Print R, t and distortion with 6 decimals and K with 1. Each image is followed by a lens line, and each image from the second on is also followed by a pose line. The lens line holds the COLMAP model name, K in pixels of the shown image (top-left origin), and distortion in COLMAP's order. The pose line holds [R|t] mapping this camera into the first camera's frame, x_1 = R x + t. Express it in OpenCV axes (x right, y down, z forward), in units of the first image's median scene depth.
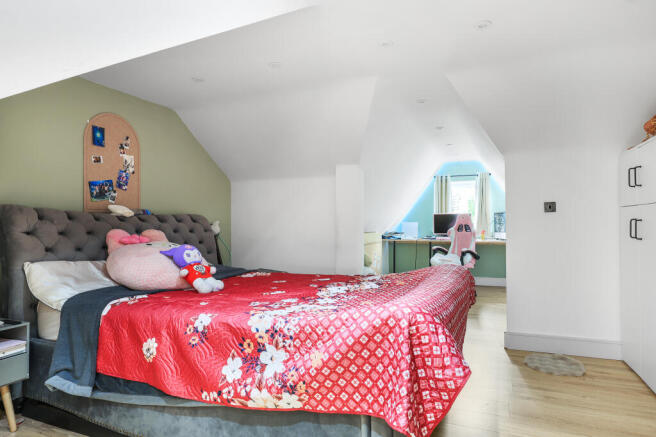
lens RADIAL K [[384.1, 0, 324.6], [0, 384.1, 224.8], [0, 0, 1]] dist [-0.001050, 0.001969]
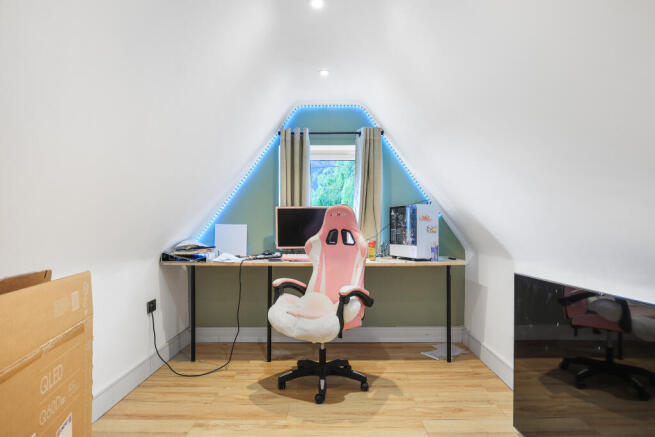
lens RADIAL K [[383.5, 0, 326.1], [0, 383.5, 223.2], [0, 0, 1]] dist [-0.001050, 0.001969]
pose [[0.925038, 0.005339, 0.379837, 0.161388], [-0.000070, 0.999904, -0.013883, -0.001374], [-0.379874, 0.012816, 0.924949, 0.543167]]
